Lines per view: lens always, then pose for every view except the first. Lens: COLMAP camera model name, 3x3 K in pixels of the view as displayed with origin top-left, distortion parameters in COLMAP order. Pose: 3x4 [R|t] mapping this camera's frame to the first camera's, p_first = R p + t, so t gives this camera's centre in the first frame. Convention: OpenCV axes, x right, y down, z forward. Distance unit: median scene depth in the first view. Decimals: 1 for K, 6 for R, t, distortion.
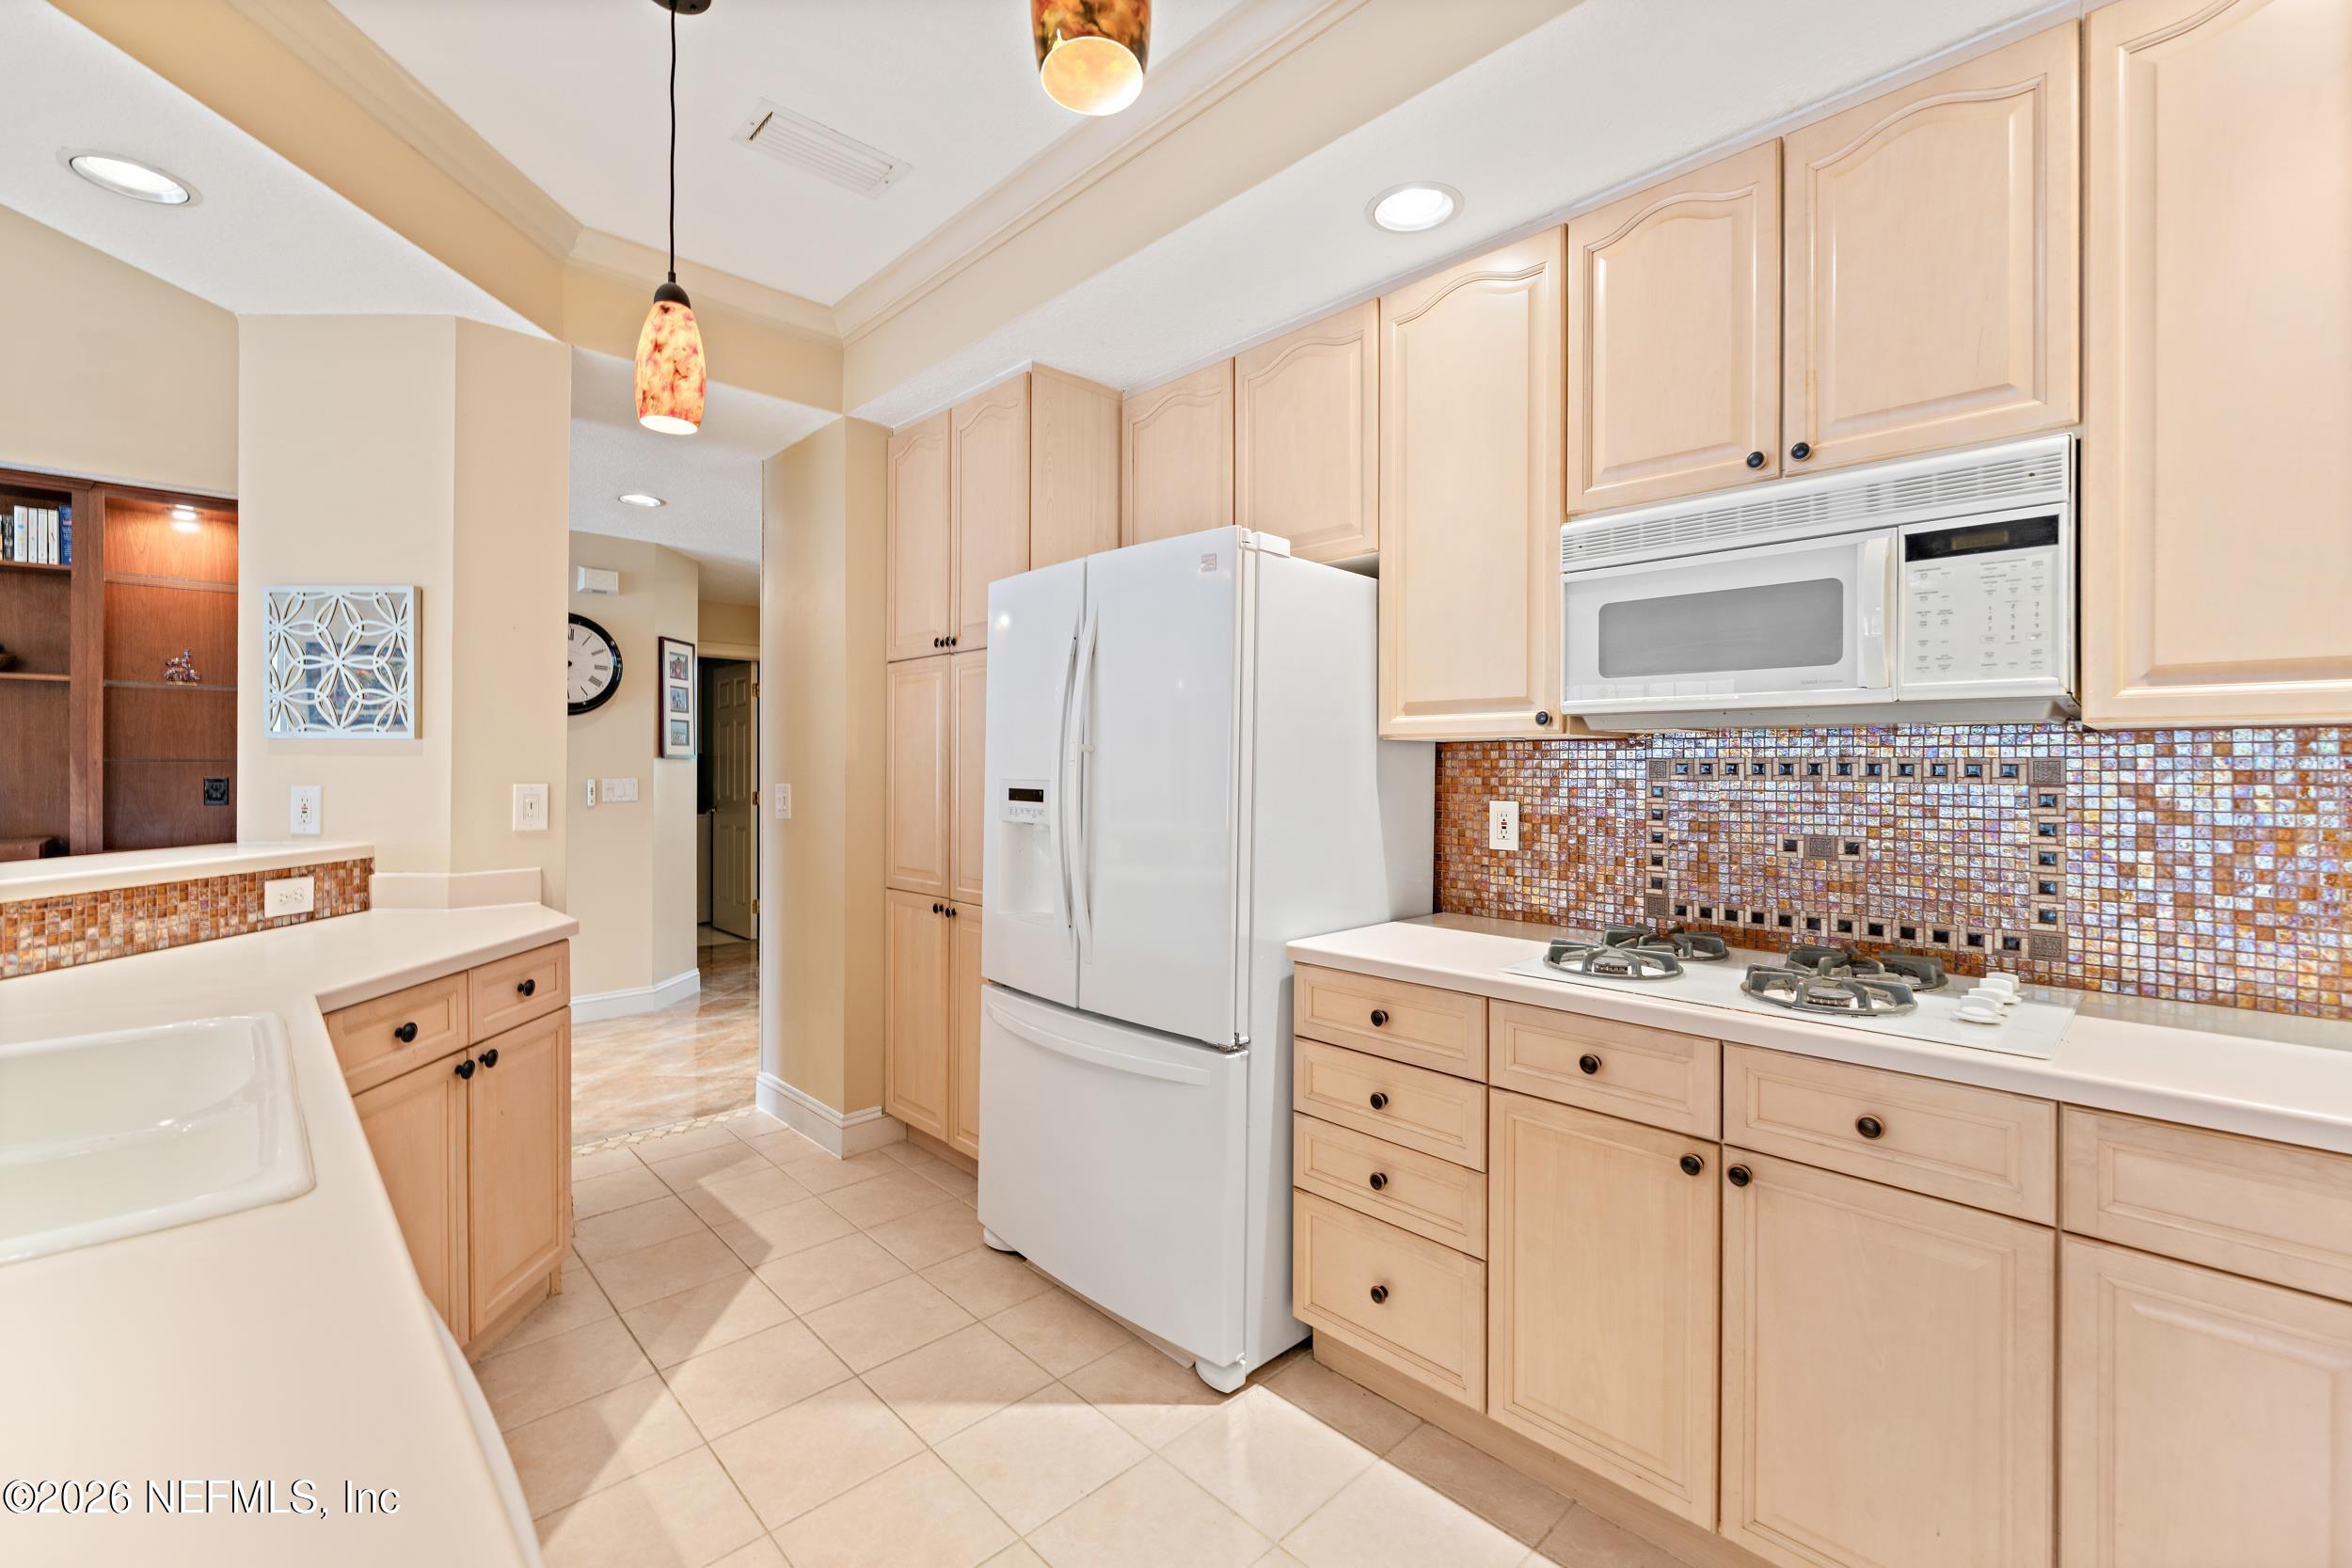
lens RADIAL K [[1033.5, 0, 1116.8], [0, 1033.5, 762.0], [0, 0, 1]] dist [-0.000689, 0.000415]
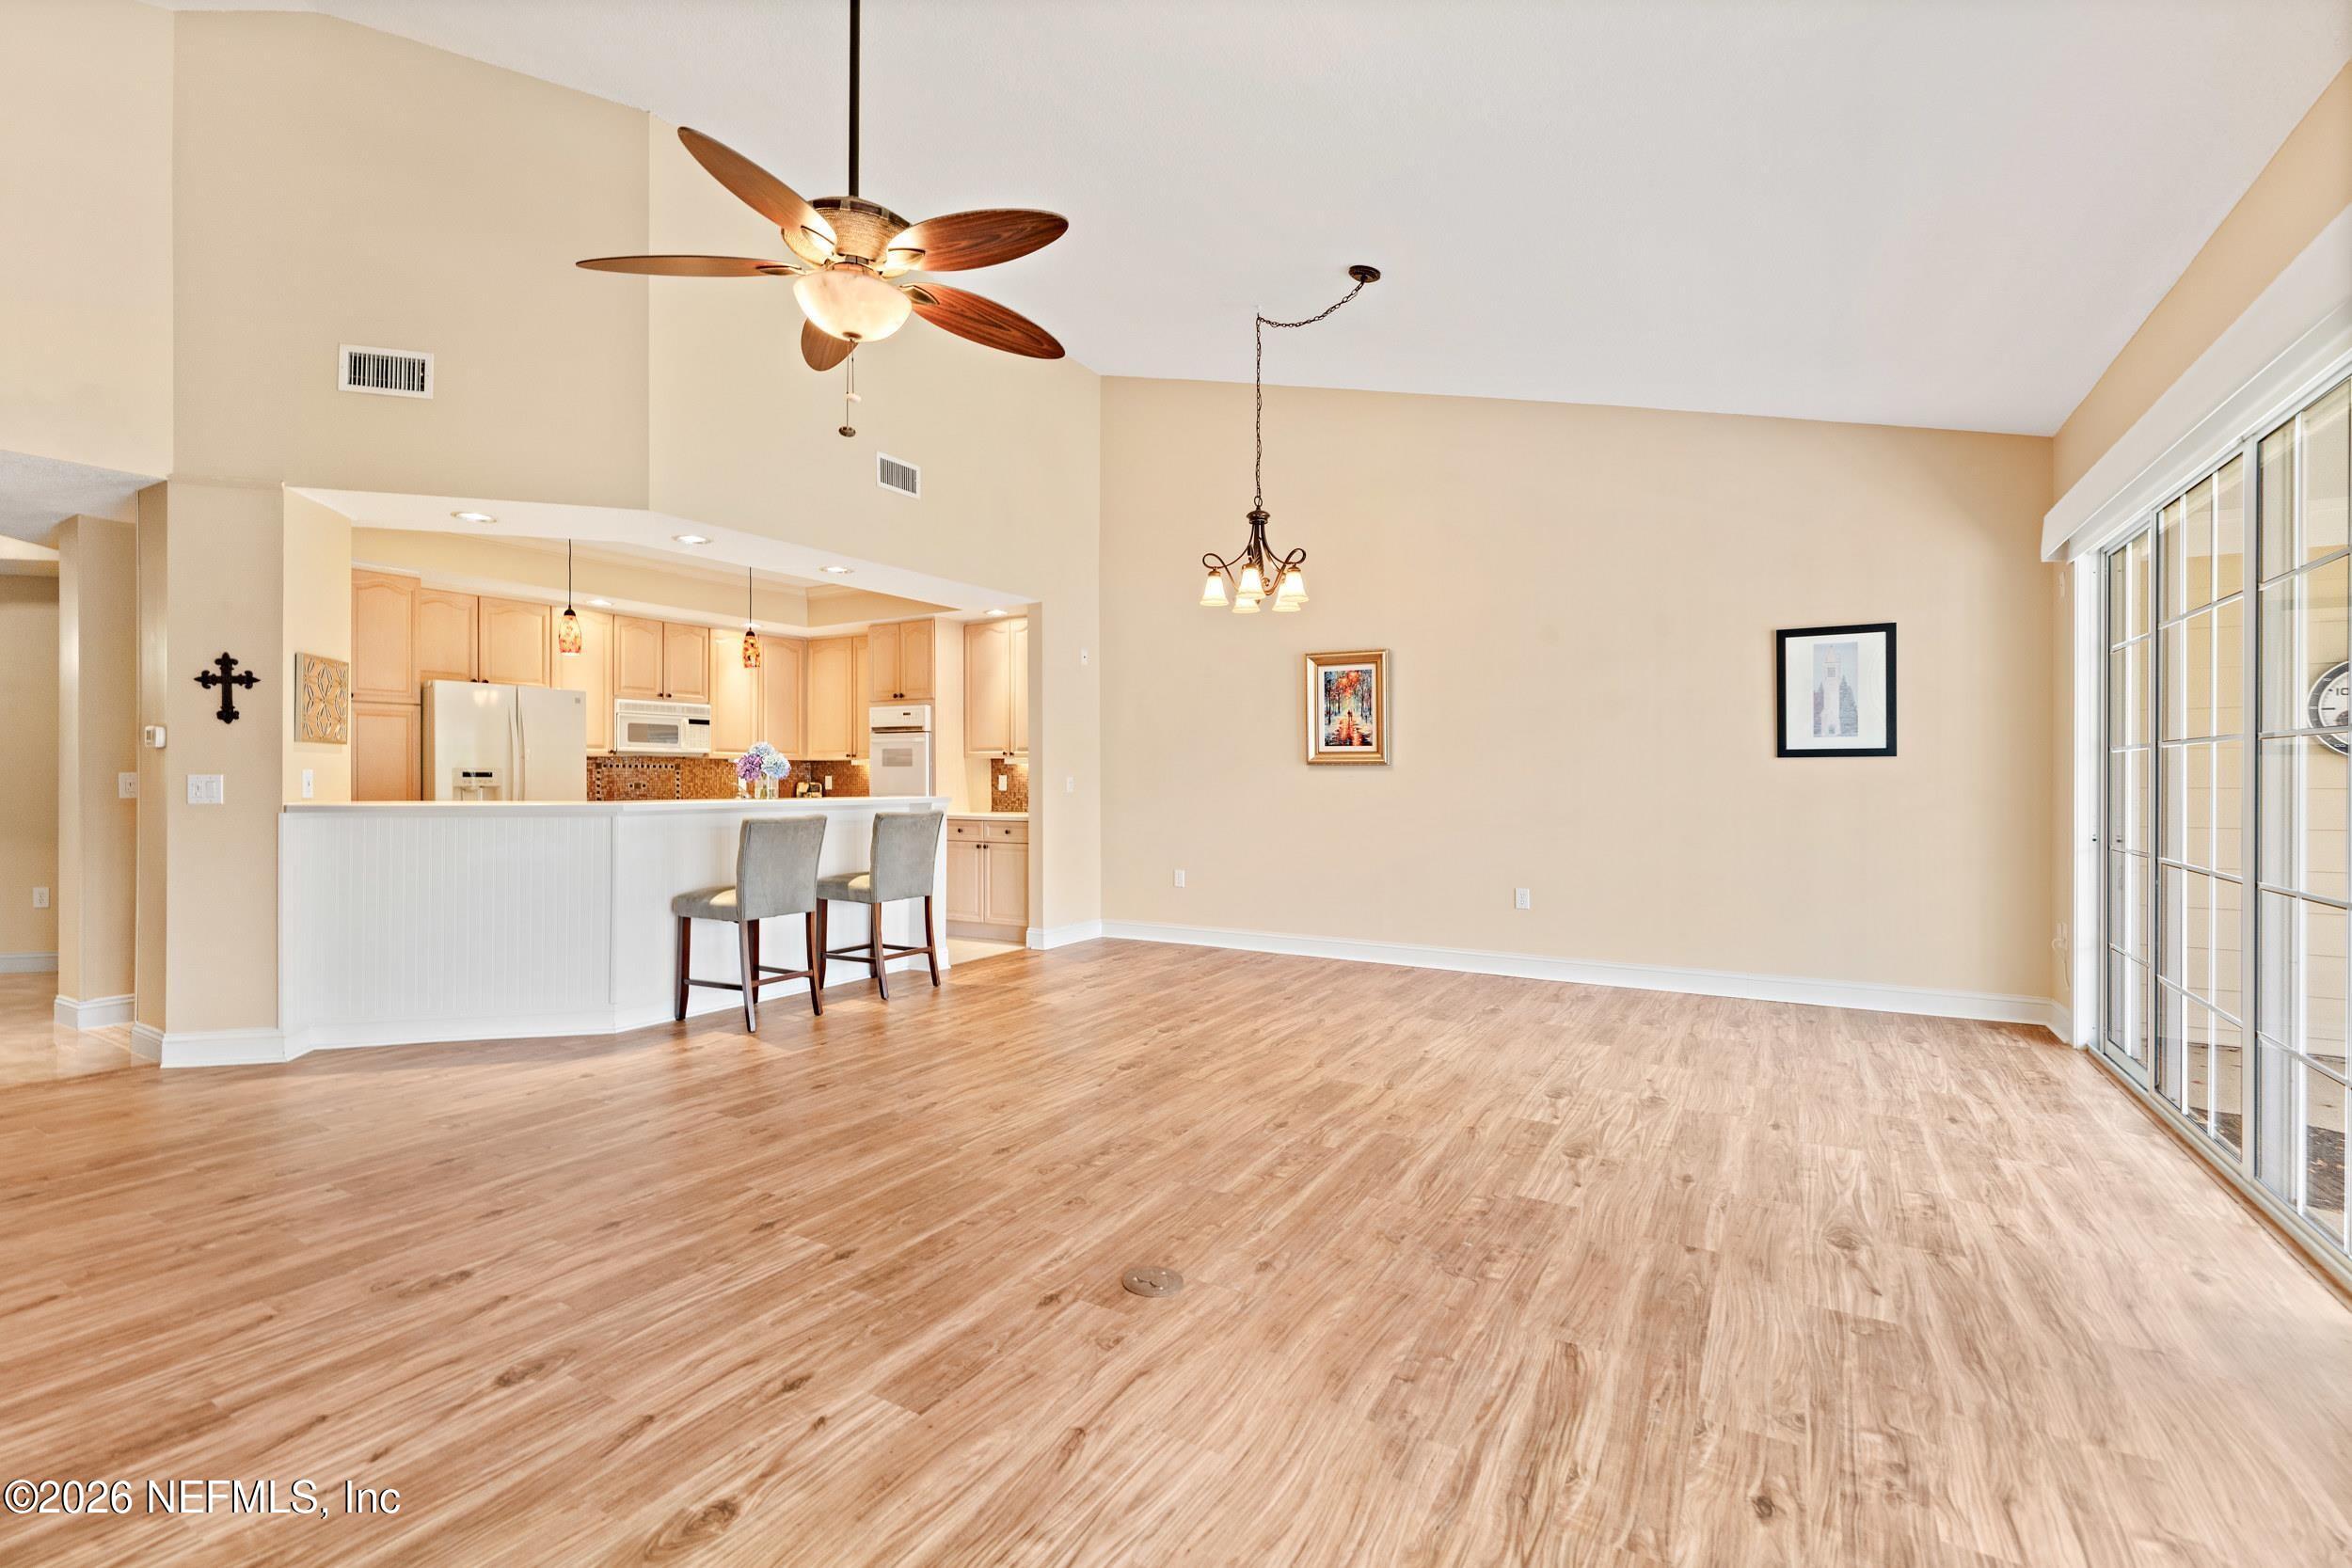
lens RADIAL K [[1033.5, 0, 1178.8], [0, 1033.5, 778.3], [0, 0, 1]] dist [-0.000689, 0.000415]
pose [[-0.293104, -0.003029, 0.956076, -3.866145], [-0.003430, 0.999992, 0.002116, 0.040001], [-0.956075, -0.002659, -0.293112, 0.171836]]
